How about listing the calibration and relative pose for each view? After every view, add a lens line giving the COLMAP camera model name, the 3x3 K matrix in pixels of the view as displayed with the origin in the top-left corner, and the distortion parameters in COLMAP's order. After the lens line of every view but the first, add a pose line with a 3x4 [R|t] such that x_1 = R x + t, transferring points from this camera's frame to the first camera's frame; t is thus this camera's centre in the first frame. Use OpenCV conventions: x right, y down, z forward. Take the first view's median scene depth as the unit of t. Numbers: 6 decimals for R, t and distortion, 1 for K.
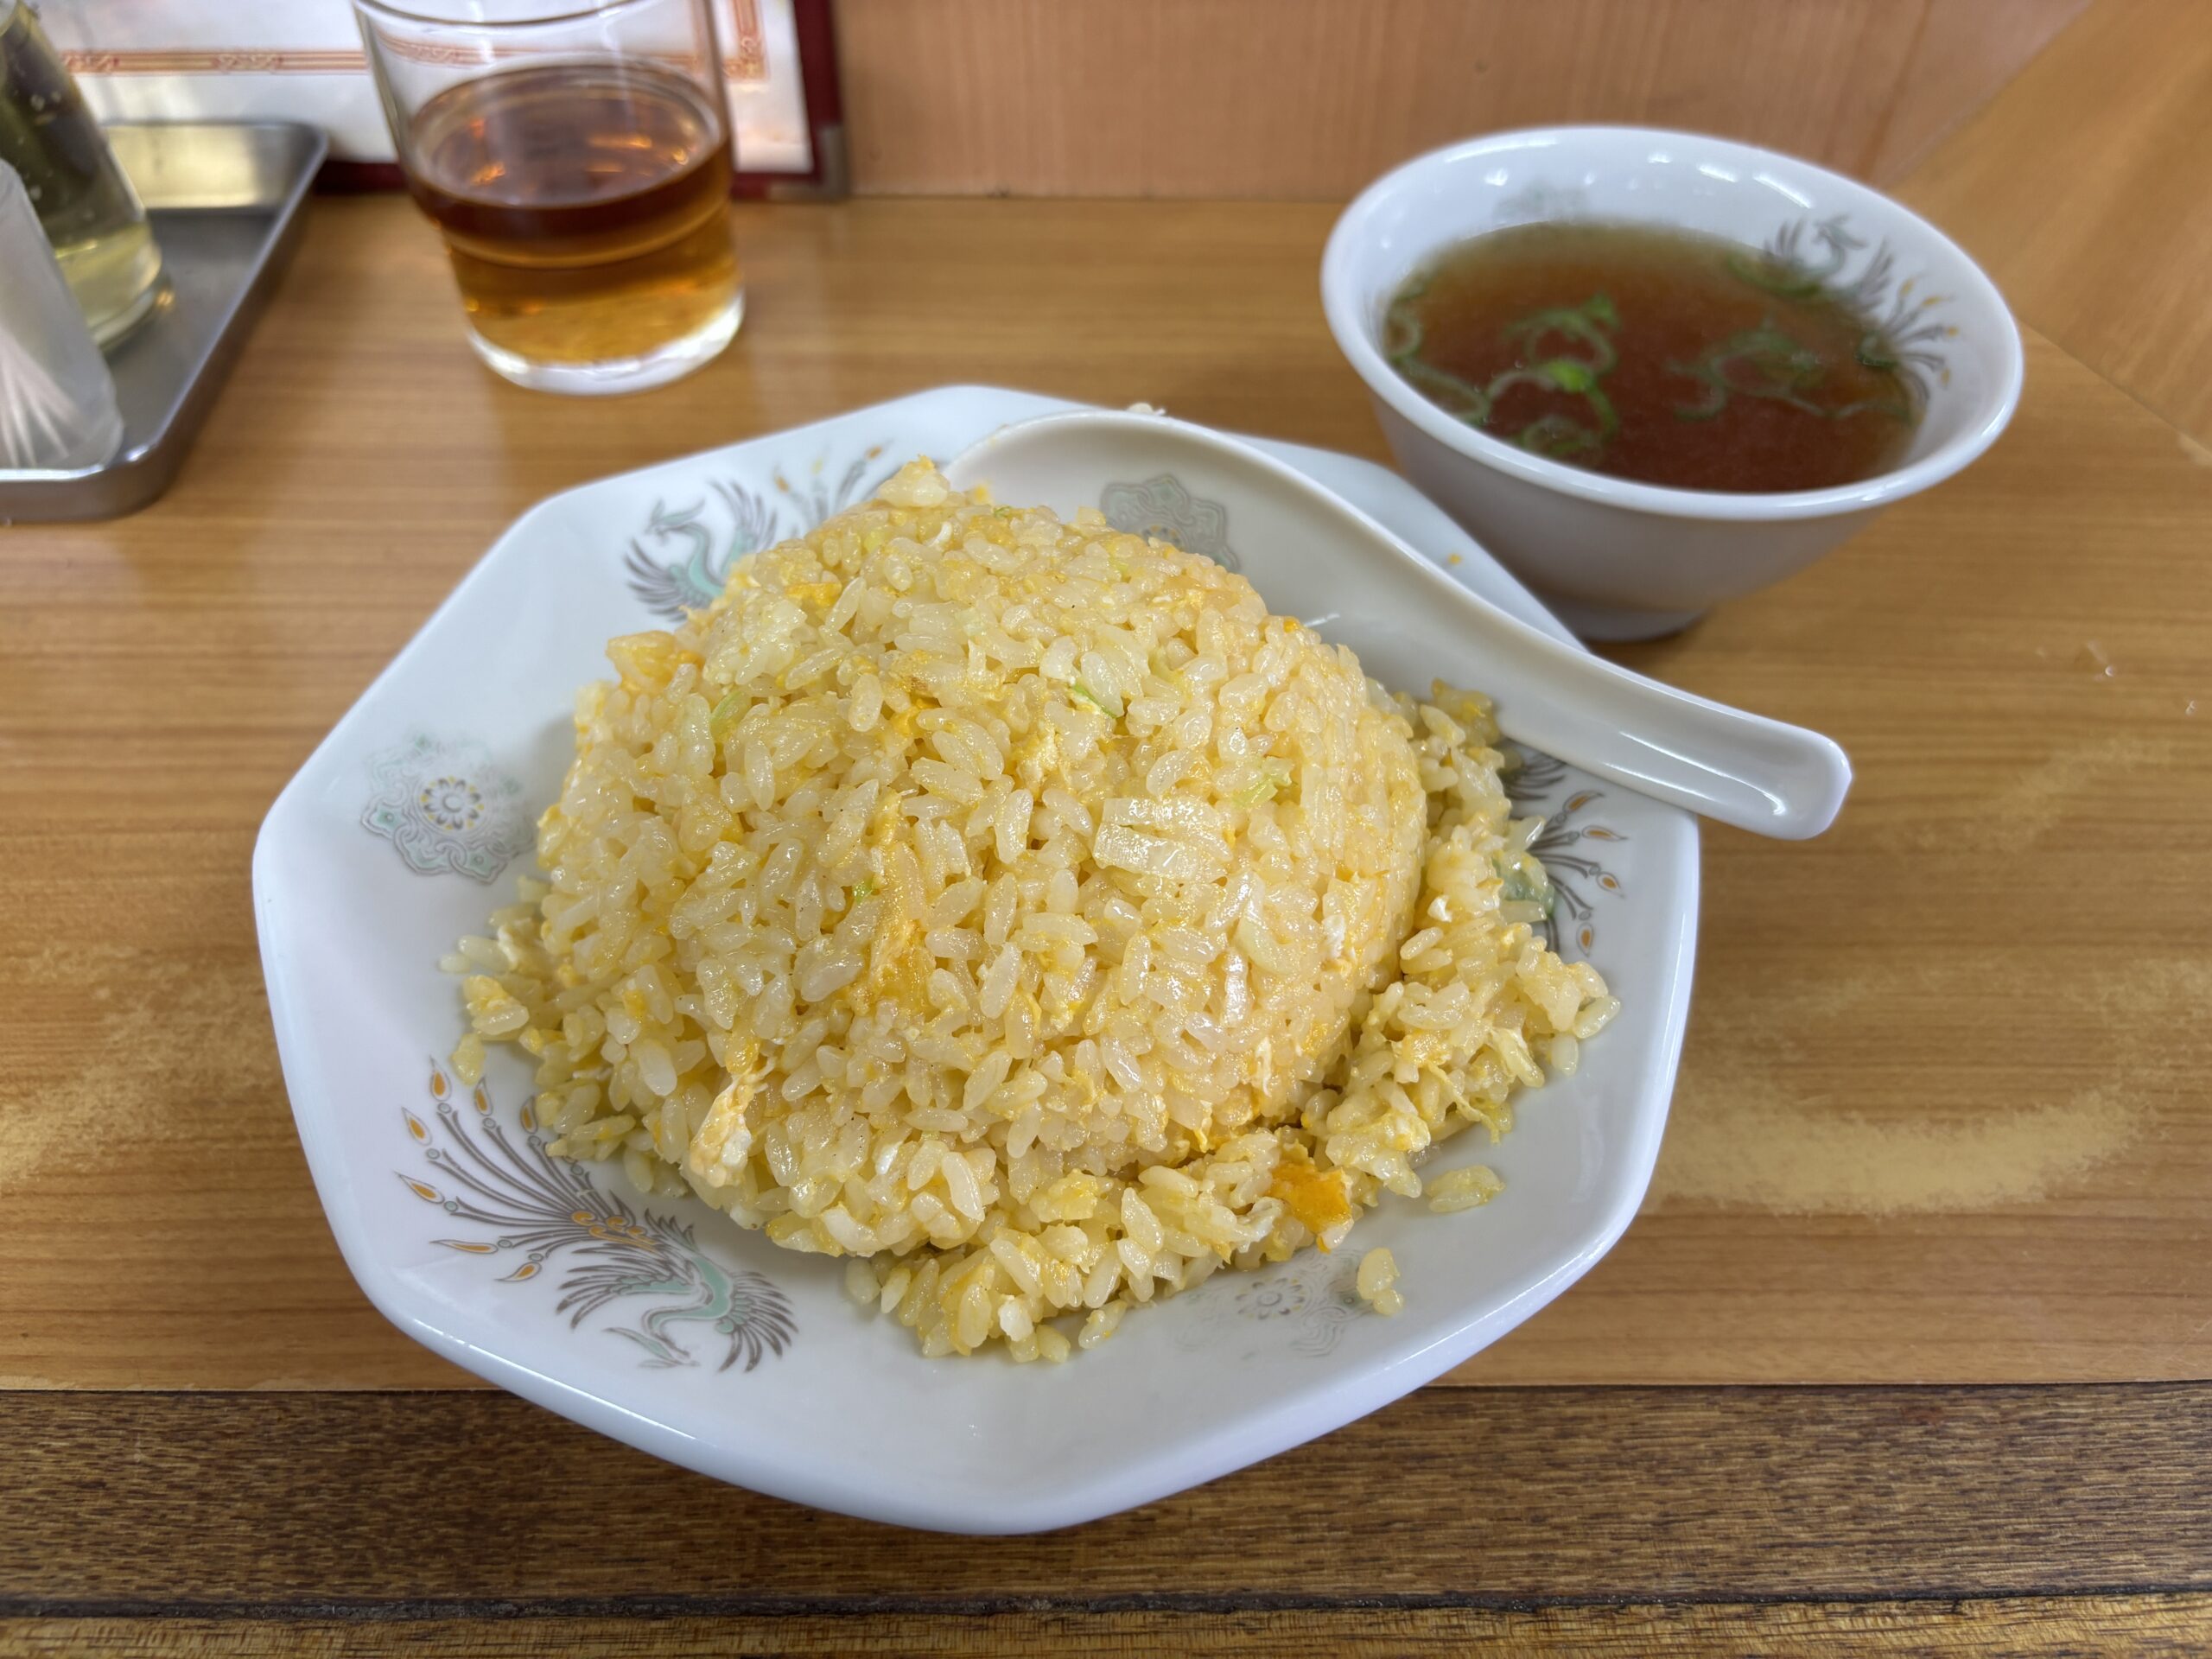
lens RADIAL K [[1682.7, 0, 1114.4], [0, 1682.7, 823.1], [0, 0, 1]] dist [0.009312, -0.037751]
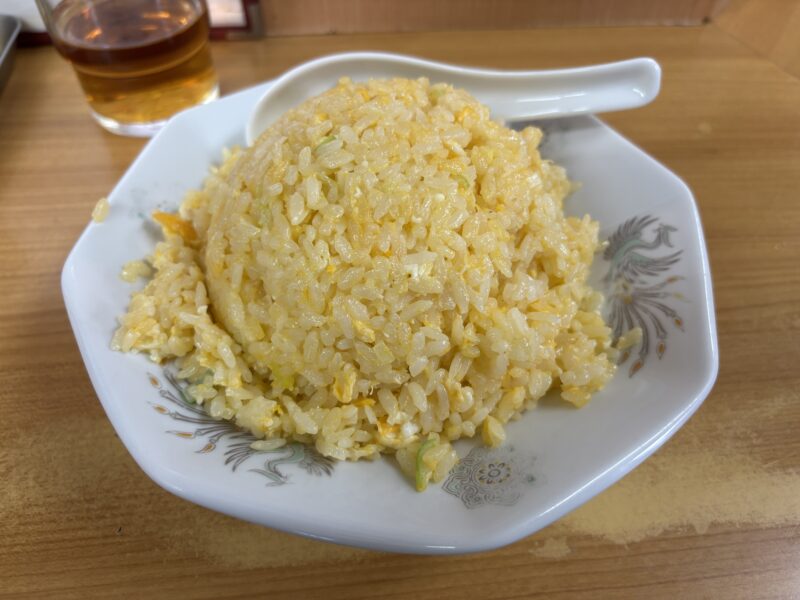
lens RADIAL K [[608.6, 0, 400.1], [0, 608.6, 299.8], [0, 0, 1]] dist [0.009312, -0.037751]
pose [[0.997337, -0.061110, 0.039801, -0.038565], [0.058791, 0.996640, 0.057036, -0.074647], [-0.043153, -0.054544, 0.997578, 0.207574]]
